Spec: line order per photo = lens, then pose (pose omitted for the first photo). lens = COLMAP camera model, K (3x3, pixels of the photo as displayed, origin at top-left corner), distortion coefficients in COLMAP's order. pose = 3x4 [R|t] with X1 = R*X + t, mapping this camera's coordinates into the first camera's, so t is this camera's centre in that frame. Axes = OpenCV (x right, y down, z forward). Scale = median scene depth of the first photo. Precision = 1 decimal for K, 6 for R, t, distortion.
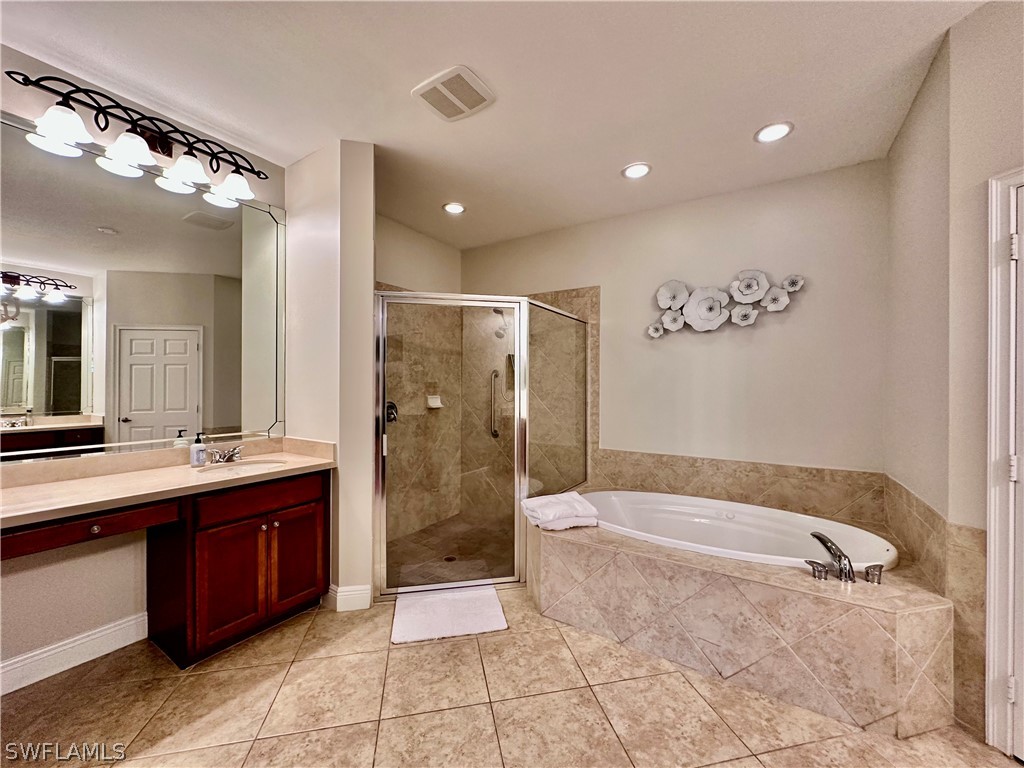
lens RADIAL K [[408.9, 0, 512.0], [0, 408.9, 384.0], [0, 0, 1]] dist [-0.001467, 0.000325]
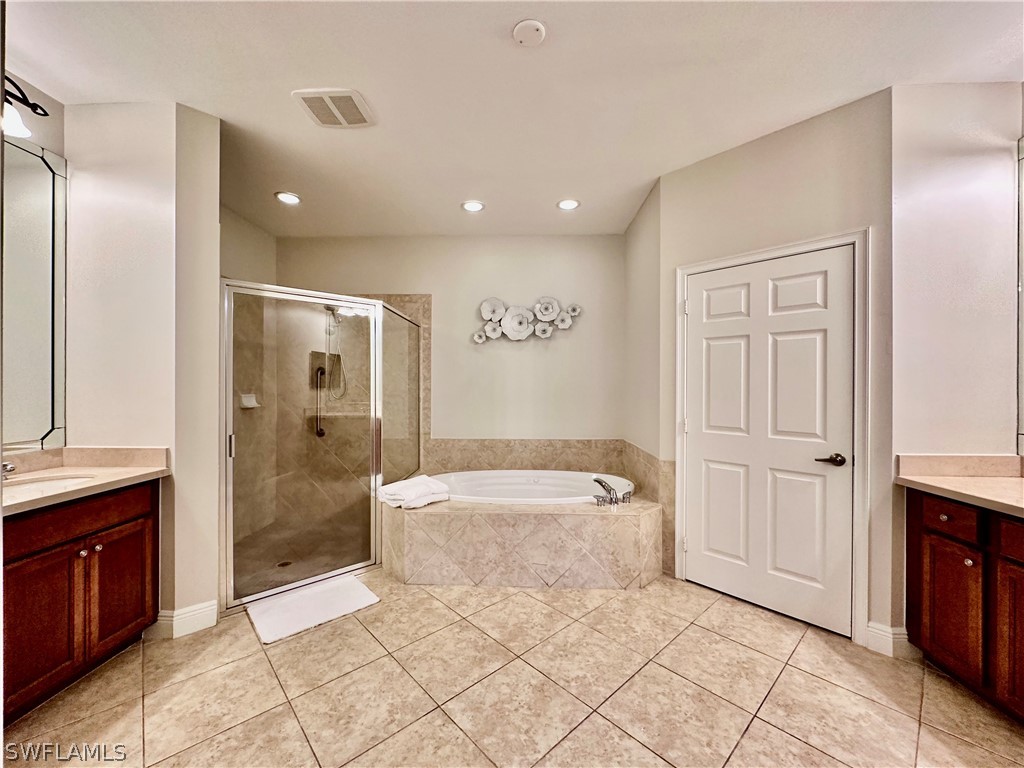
lens RADIAL K [[408.9, 0, 512.0], [0, 408.9, 384.0], [0, 0, 1]] dist [-0.001467, 0.000325]
pose [[0.862798, -0.001369, 0.505547, -0.243516], [0.000542, 0.999998, 0.001783, 0.007571], [-0.505549, -0.001265, 0.862797, -0.127774]]
